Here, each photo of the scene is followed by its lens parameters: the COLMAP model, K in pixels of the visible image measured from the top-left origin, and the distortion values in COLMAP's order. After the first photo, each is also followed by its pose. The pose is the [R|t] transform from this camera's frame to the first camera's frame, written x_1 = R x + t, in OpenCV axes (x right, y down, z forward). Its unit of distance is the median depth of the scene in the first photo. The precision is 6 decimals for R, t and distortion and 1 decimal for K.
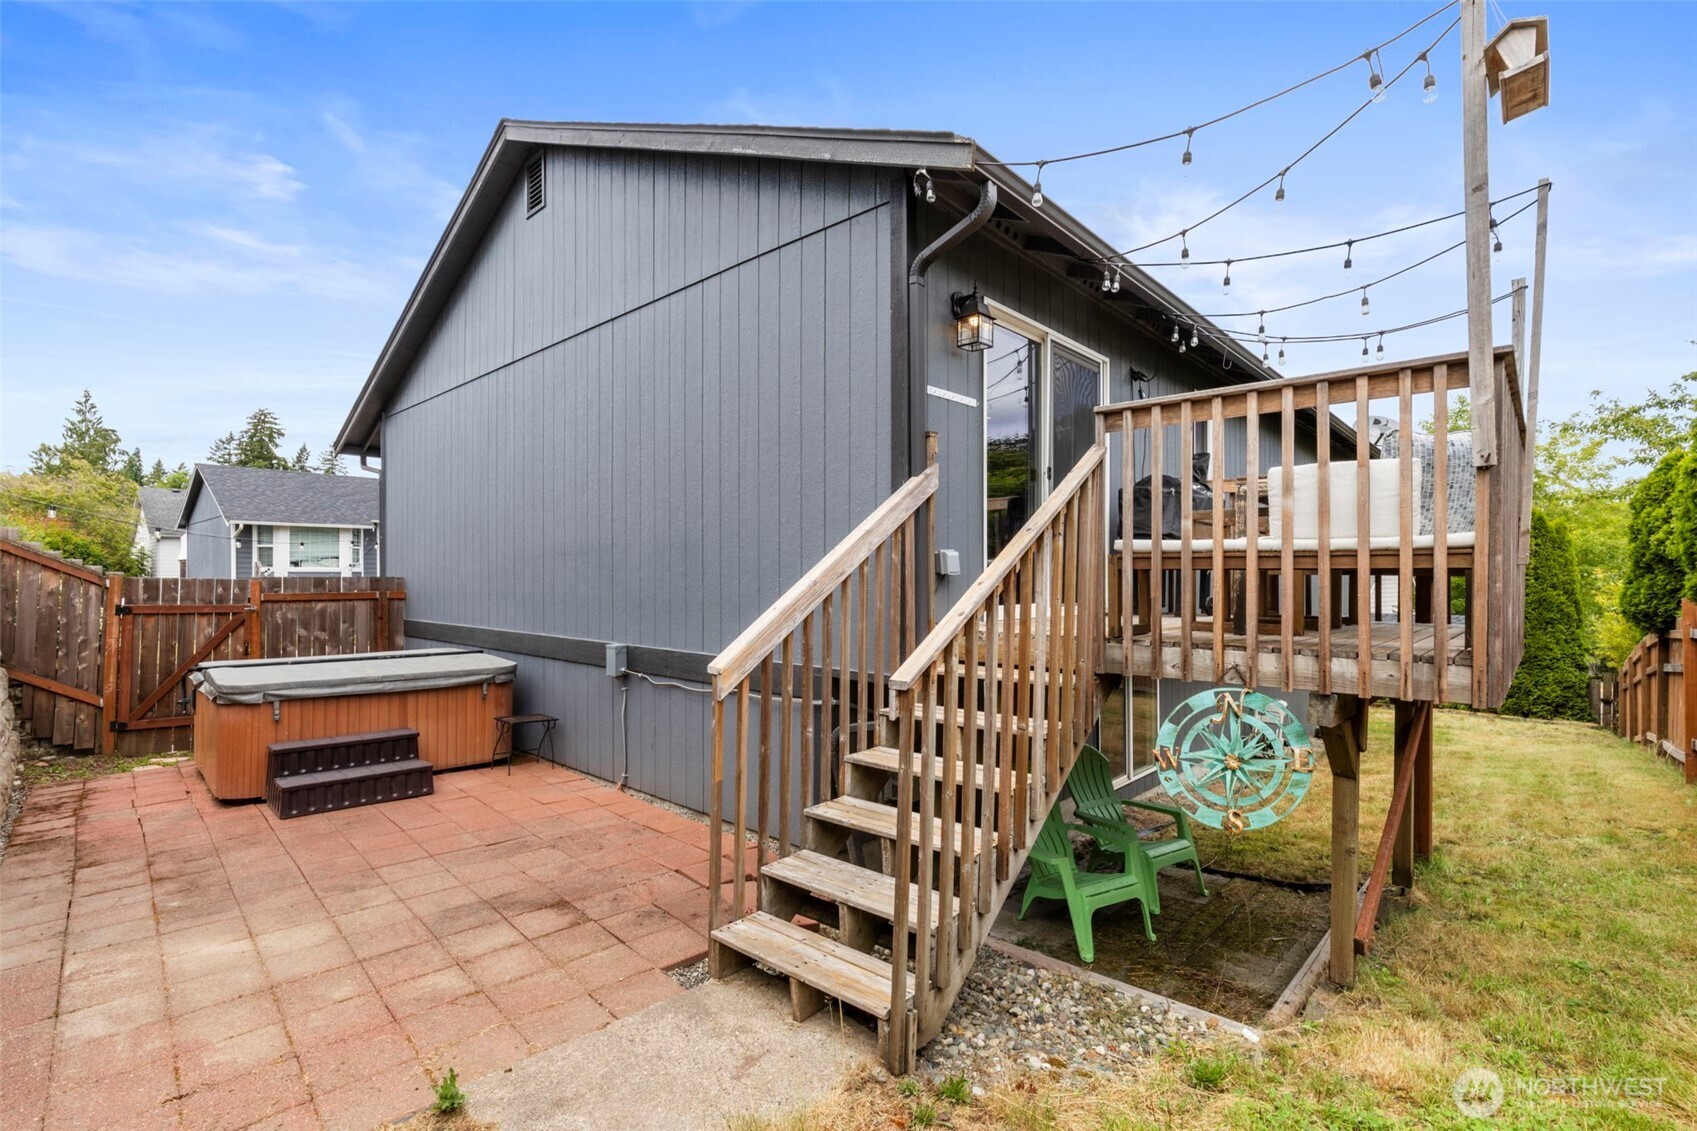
lens RADIAL K [[761.3, 0, 849.1], [0, 761.3, 572.4], [0, 0, 1]] dist [0.010480, -0.000474]
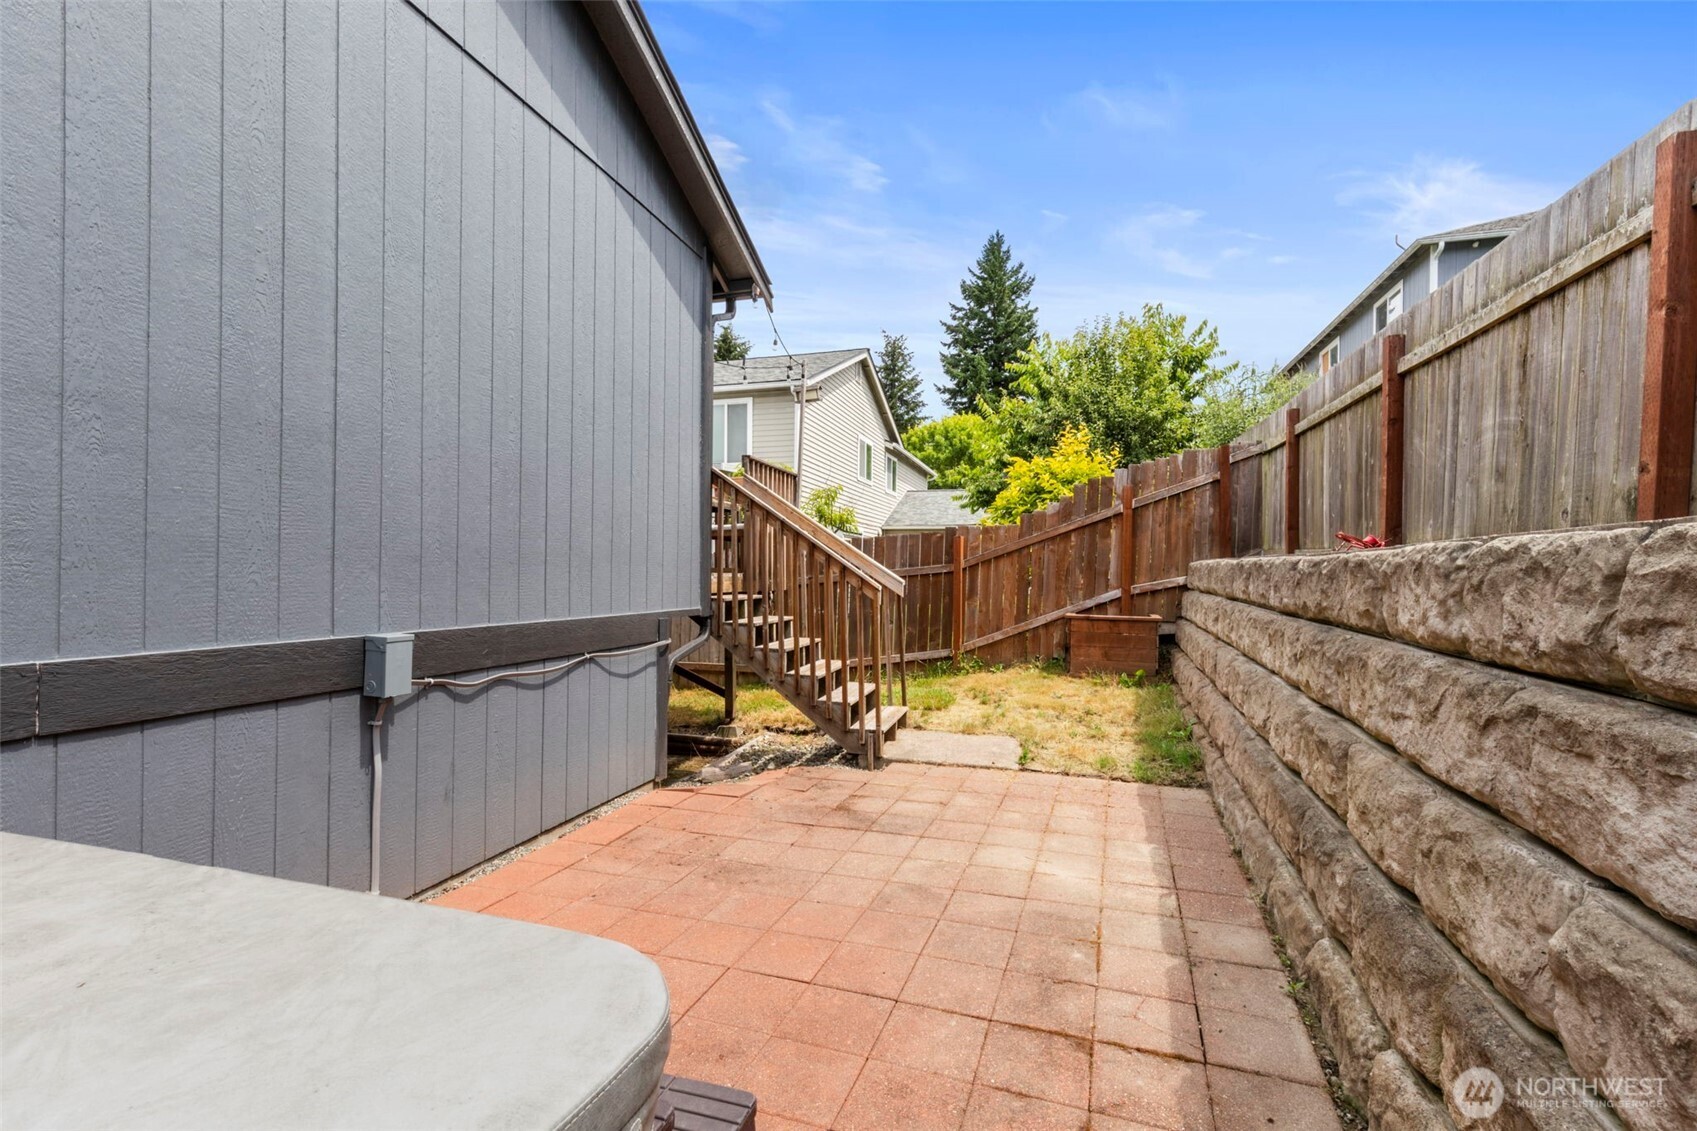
lens RADIAL K [[761.3, 0, 849.1], [0, 761.3, 572.4], [0, 0, 1]] dist [0.010480, -0.000474]
pose [[-0.444201, -0.000285, 0.895927, -1.259924], [-0.011820, 0.999915, -0.005543, 0.074580], [-0.895849, -0.013052, -0.444167, 1.339633]]
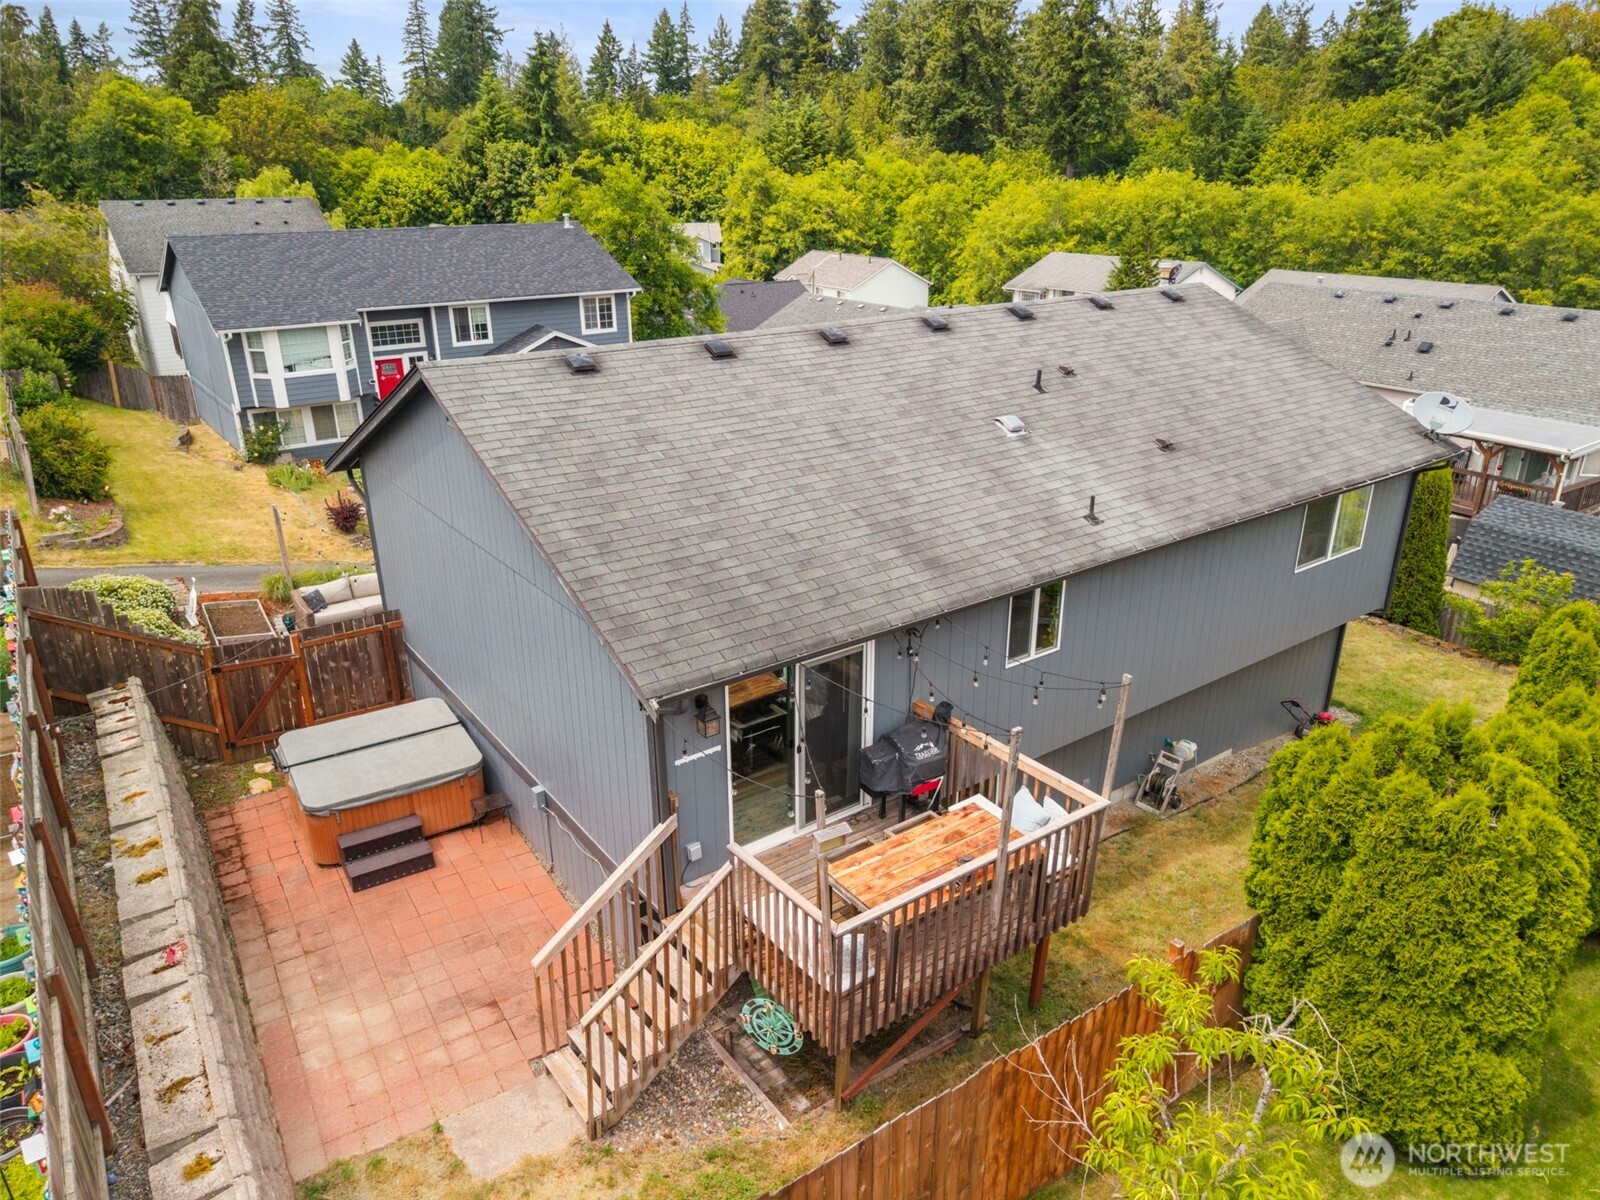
lens RADIAL K [[1089.7, 0, 800.0], [0, 1089.7, 600.0], [0, 0, 1]] dist [0.007564, 0.002878]
pose [[0.979973, 0.068771, -0.186879, 0.769127], [0.007034, 0.925932, 0.377626, -1.430360], [0.199007, -0.371378, 0.906904, -0.915845]]
